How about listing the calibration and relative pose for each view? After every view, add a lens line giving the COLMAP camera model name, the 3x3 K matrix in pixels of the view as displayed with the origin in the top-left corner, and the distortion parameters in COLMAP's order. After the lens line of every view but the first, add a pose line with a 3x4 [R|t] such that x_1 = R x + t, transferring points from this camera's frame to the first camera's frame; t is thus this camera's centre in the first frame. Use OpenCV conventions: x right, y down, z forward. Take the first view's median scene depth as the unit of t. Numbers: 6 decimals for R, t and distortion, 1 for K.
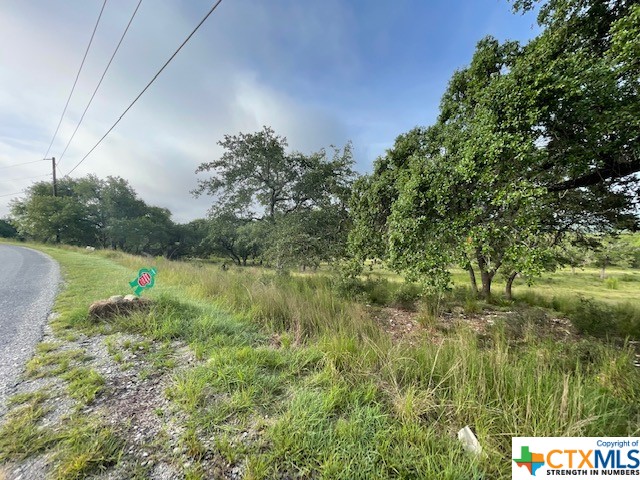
lens RADIAL K [[255.8, 0, 319.4], [0, 255.8, 239.0], [0, 0, 1]] dist [-0.006169, 0.000306]
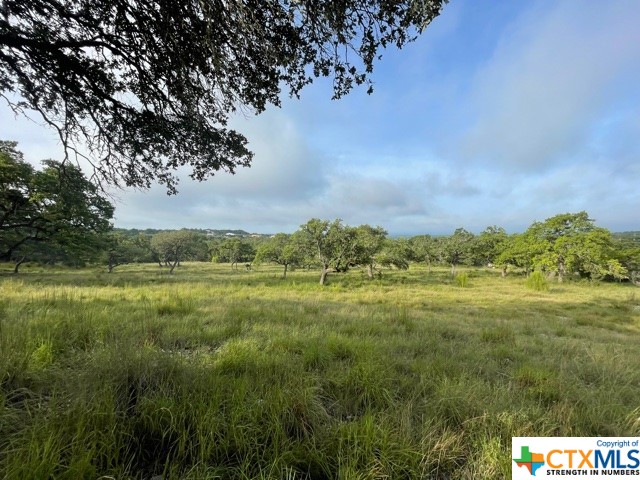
lens RADIAL K [[255.8, 0, 319.7], [0, 255.8, 239.3], [0, 0, 1]] dist [-0.006169, 0.000306]
pose [[0.936655, 0.017348, 0.349823, 2.215721], [-0.006411, 0.999454, -0.032398, 0.369668], [-0.350194, 0.028103, 0.936256, 1.956742]]
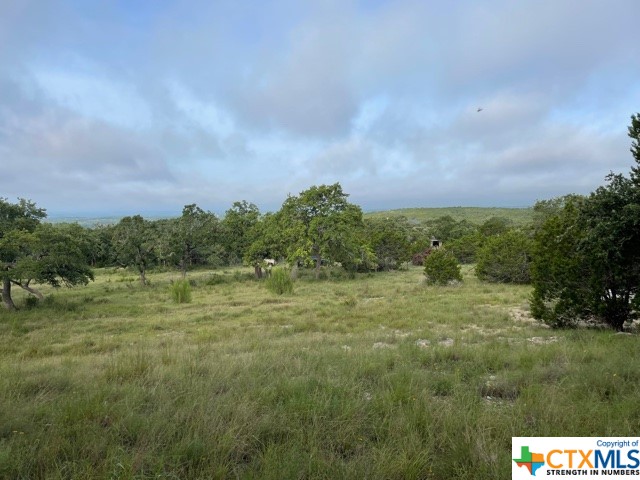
lens RADIAL K [[481.3, 0, 318.0], [0, 481.3, 242.5], [0, 0, 1]] dist [0.075671, -0.088822]
pose [[0.486380, -0.034590, 0.873062, 2.372113], [0.040177, 0.999045, 0.017199, 0.377219], [-0.872823, 0.026712, 0.487305, 1.606140]]
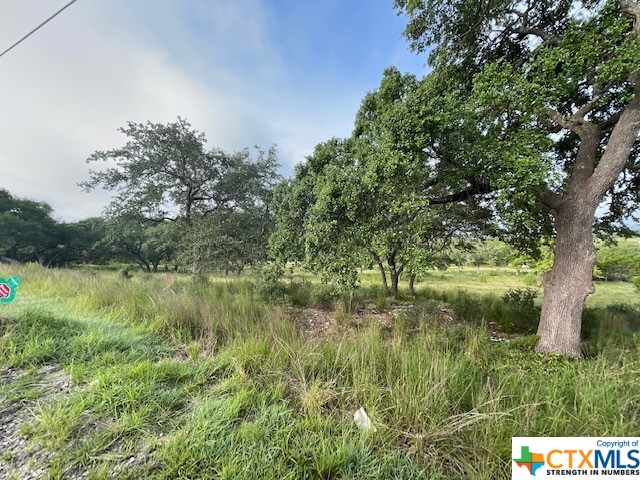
lens RADIAL K [[255.8, 0, 319.6], [0, 255.8, 239.7], [0, 0, 1]] dist [-0.006169, 0.000306]
pose [[0.960266, 0.007474, 0.278986, 0.025544], [-0.004645, 0.999931, -0.010803, 0.002001], [-0.279047, 0.009078, 0.960235, -0.012026]]
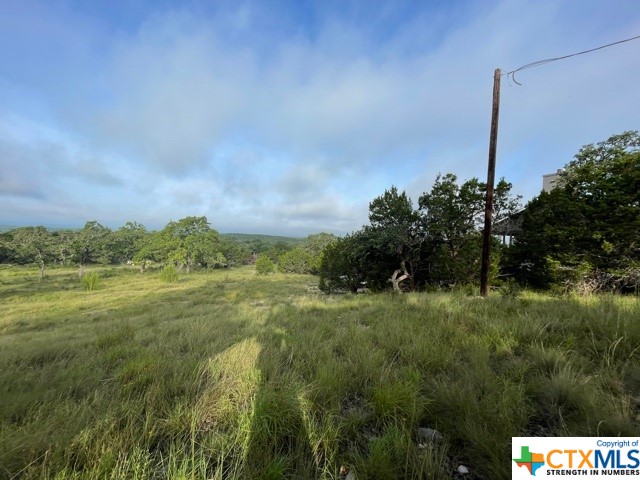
lens RADIAL K [[255.8, 0, 320.4], [0, 255.8, 240.0], [0, 0, 1]] dist [-0.006169, 0.000306]
pose [[-0.010661, 0.022572, 0.999688, 2.271215], [-0.002827, 0.999741, -0.022604, 0.371424], [-0.999939, -0.003067, -0.010595, 1.915626]]
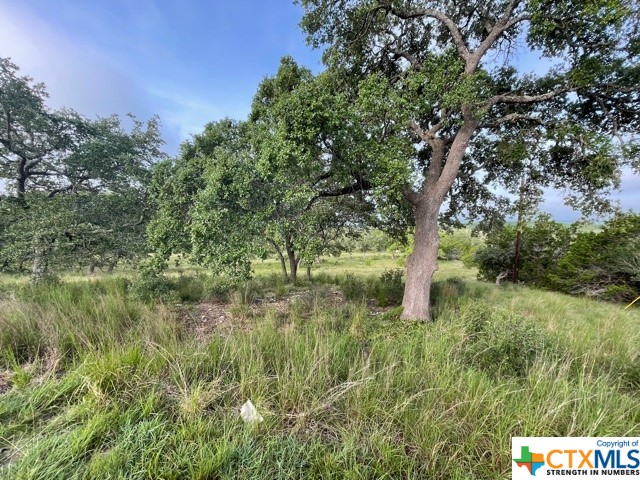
lens RADIAL K [[255.8, 0, 319.4], [0, 255.8, 238.8], [0, 0, 1]] dist [-0.006169, 0.000306]
pose [[0.789361, -0.012070, 0.613810, 0.047505], [-0.005084, 0.999644, 0.026196, 0.001103], [-0.613908, -0.023799, 0.789019, -0.014569]]
